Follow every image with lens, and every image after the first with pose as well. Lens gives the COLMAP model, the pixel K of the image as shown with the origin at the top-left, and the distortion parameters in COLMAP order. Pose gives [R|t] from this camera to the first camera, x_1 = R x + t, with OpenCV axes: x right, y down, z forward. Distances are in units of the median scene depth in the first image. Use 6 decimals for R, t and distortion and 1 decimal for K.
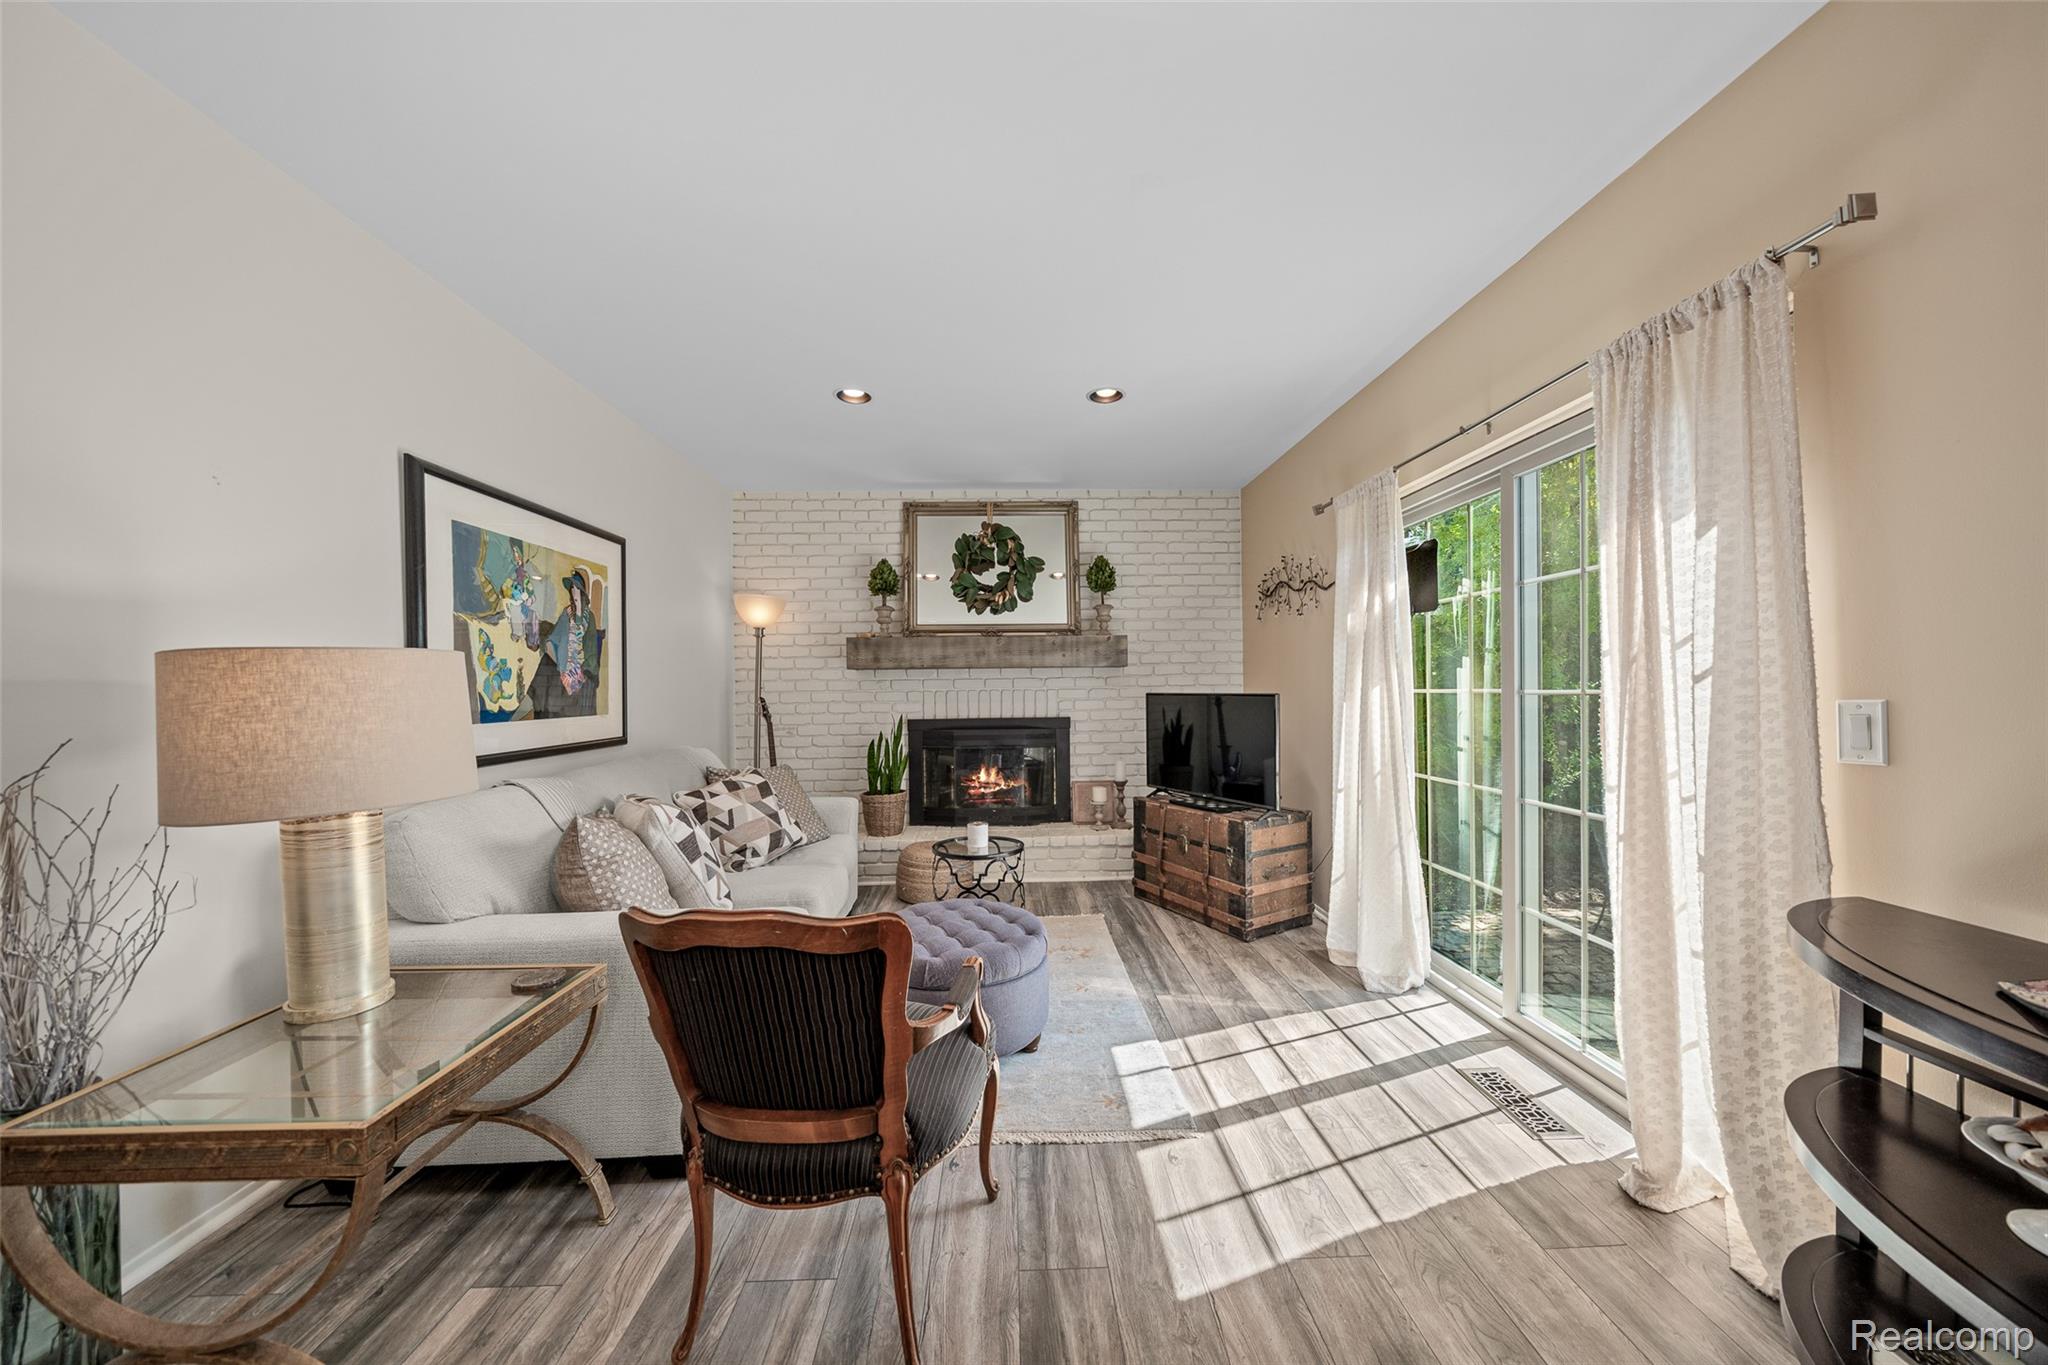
lens RADIAL K [[696.3, 0, 1029.1], [0, 696.3, 693.5], [0, 0, 1]] dist [-0.004023, -0.000019]
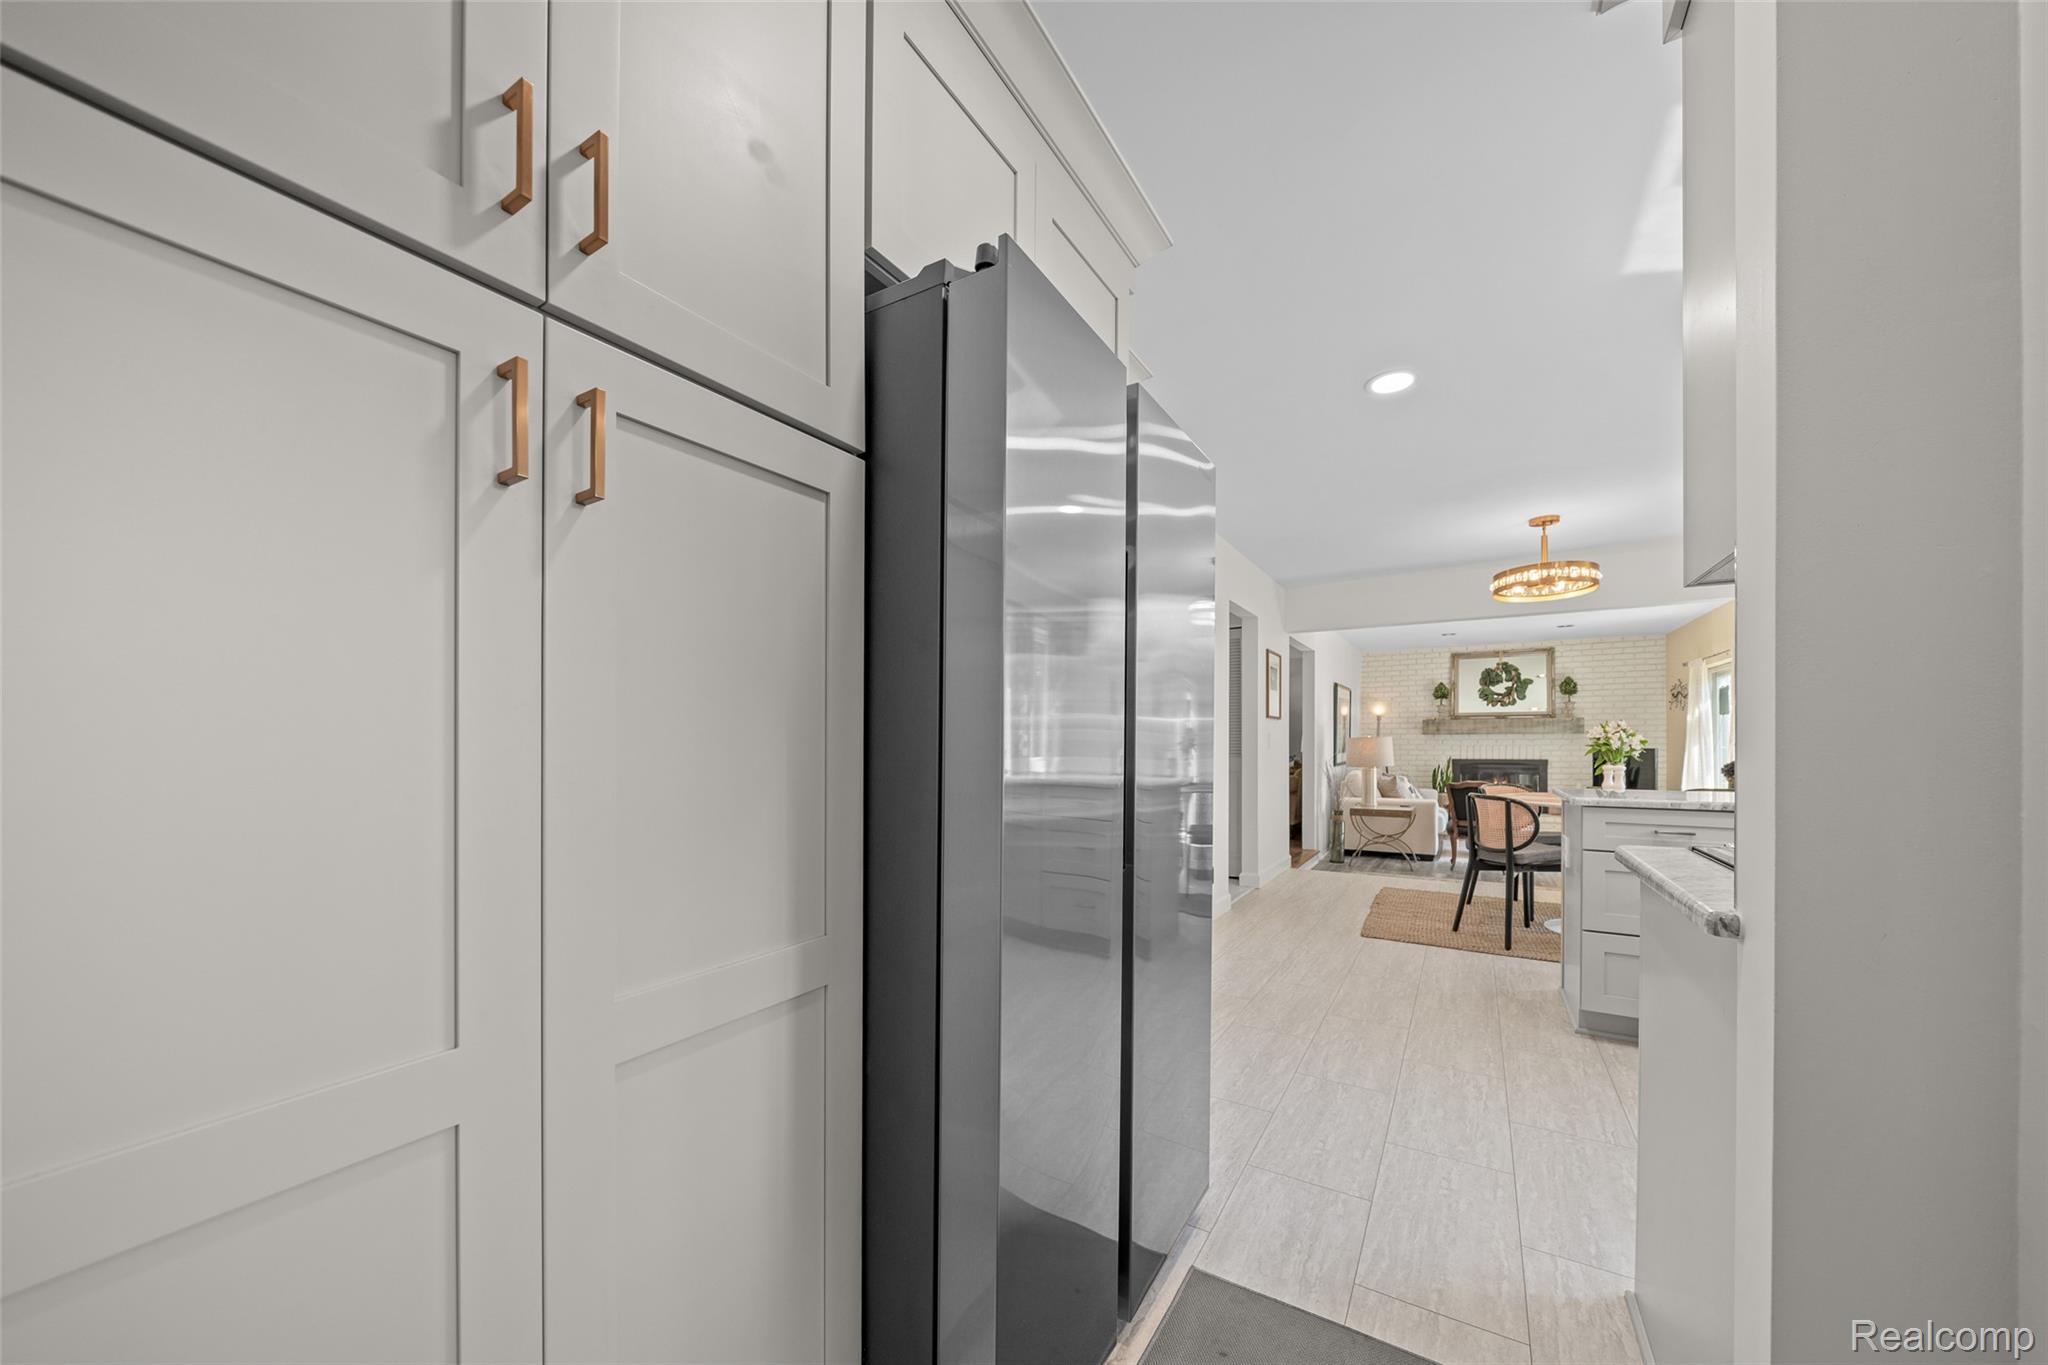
lens RADIAL K [[715.2, 0, 1052.2], [0, 715.2, 746.6], [0, 0, 1]] dist [-0.000792, -0.000012]
pose [[0.843478, 0.012823, -0.537010, -0.039028], [-0.012052, 0.999915, 0.004947, 0.005178], [0.537028, 0.002299, 0.843561, -1.492179]]
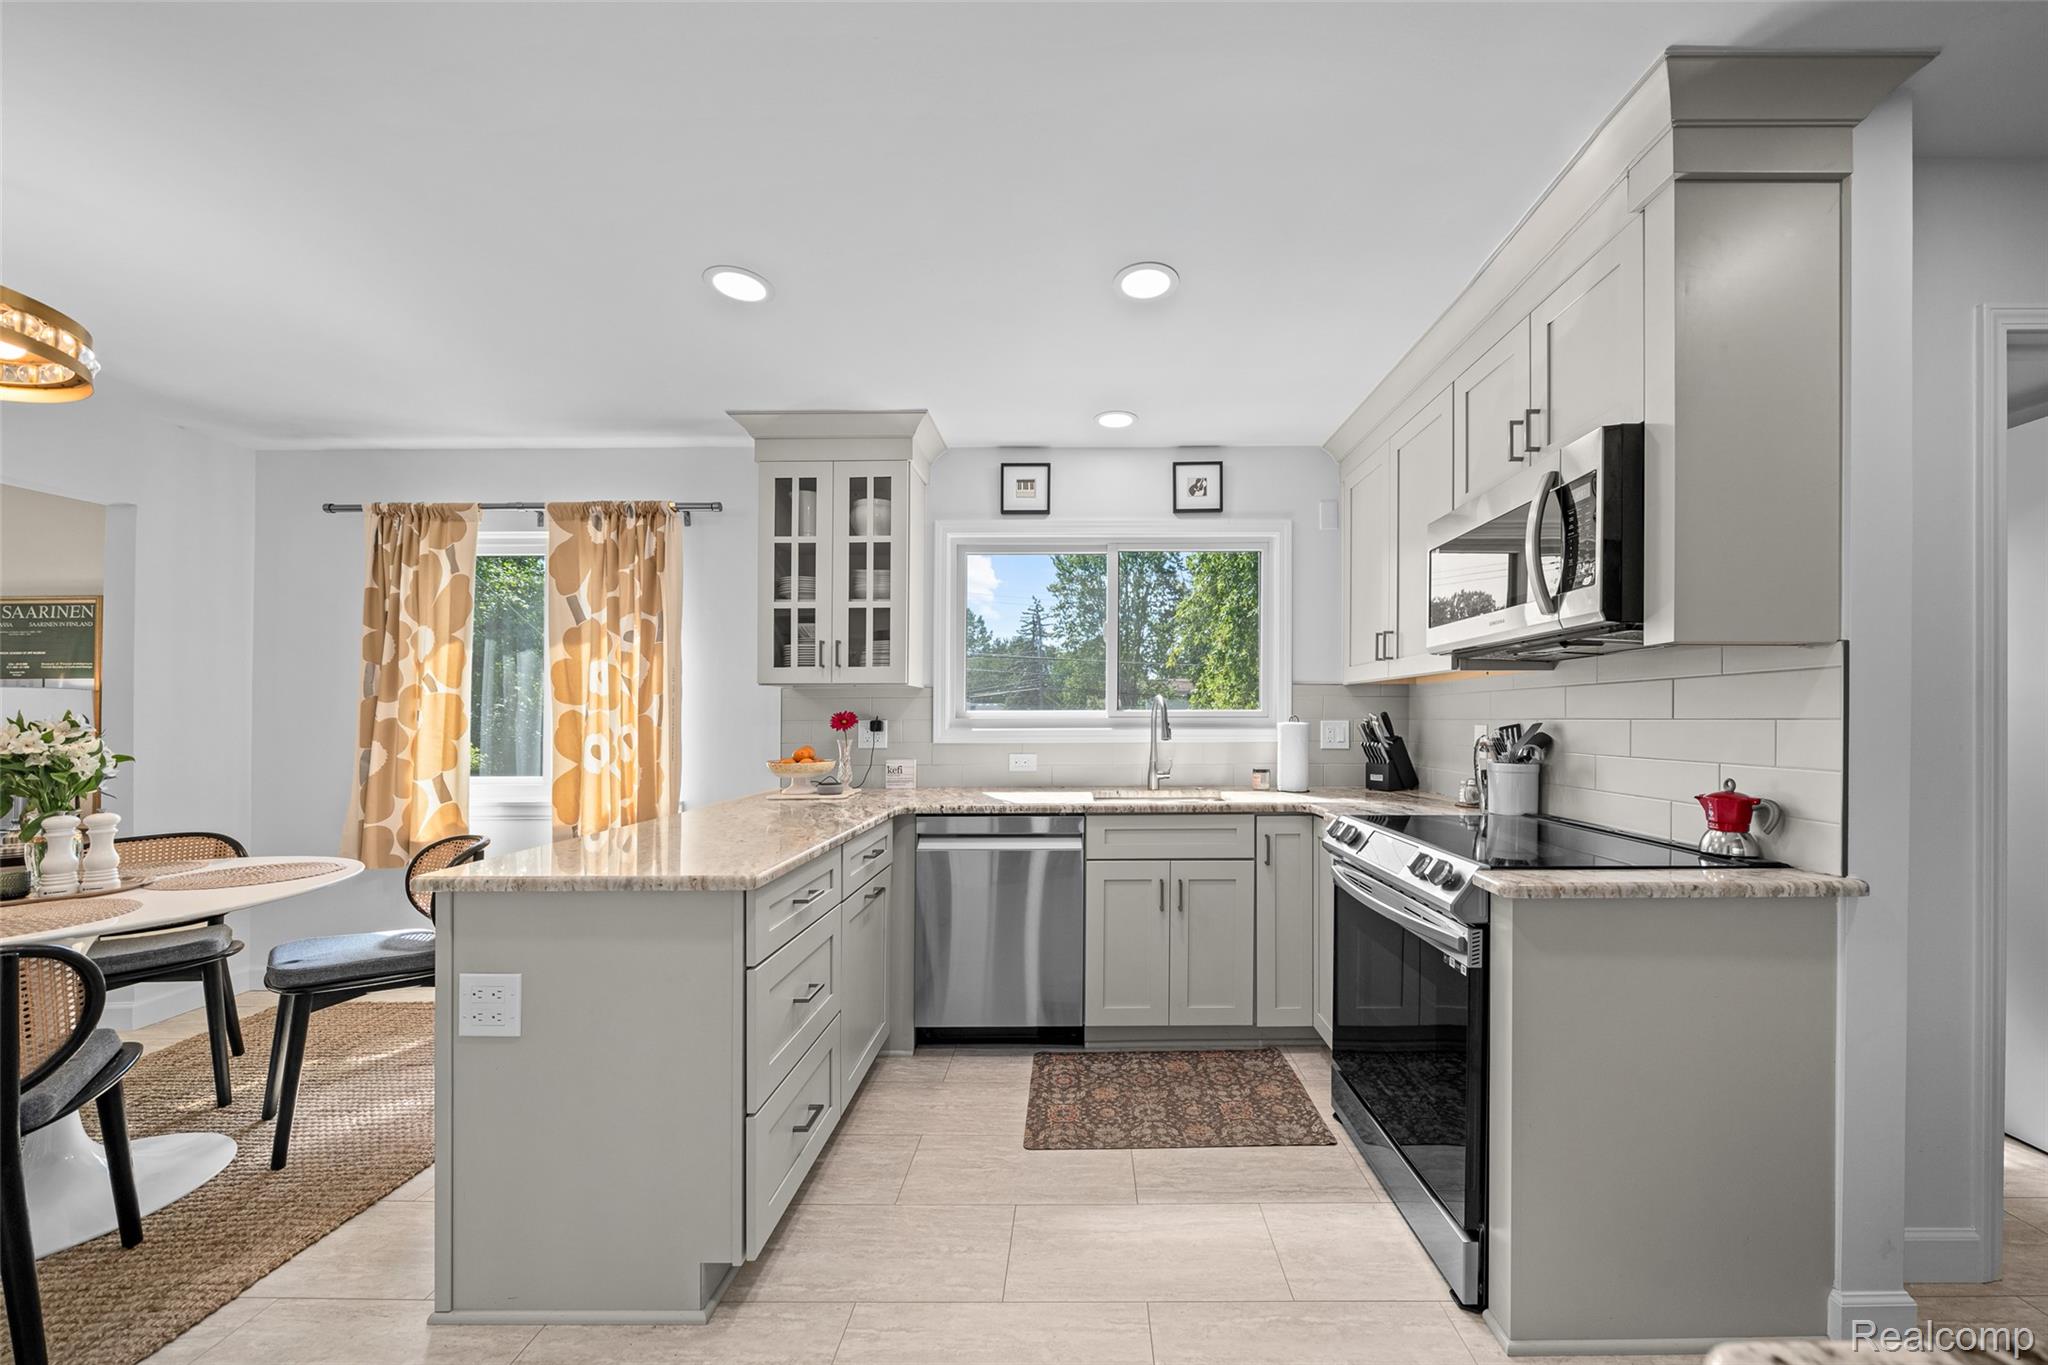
lens RADIAL K [[723.2, 0, 1083.0], [0, 723.2, 714.1], [0, 0, 1]] dist [-0.004167, -0.000180]
pose [[0.039973, 0.013322, 0.999112, -0.304617], [0.011631, 0.999837, -0.013797, -0.019562], [-0.999133, 0.012172, 0.039812, -0.924406]]
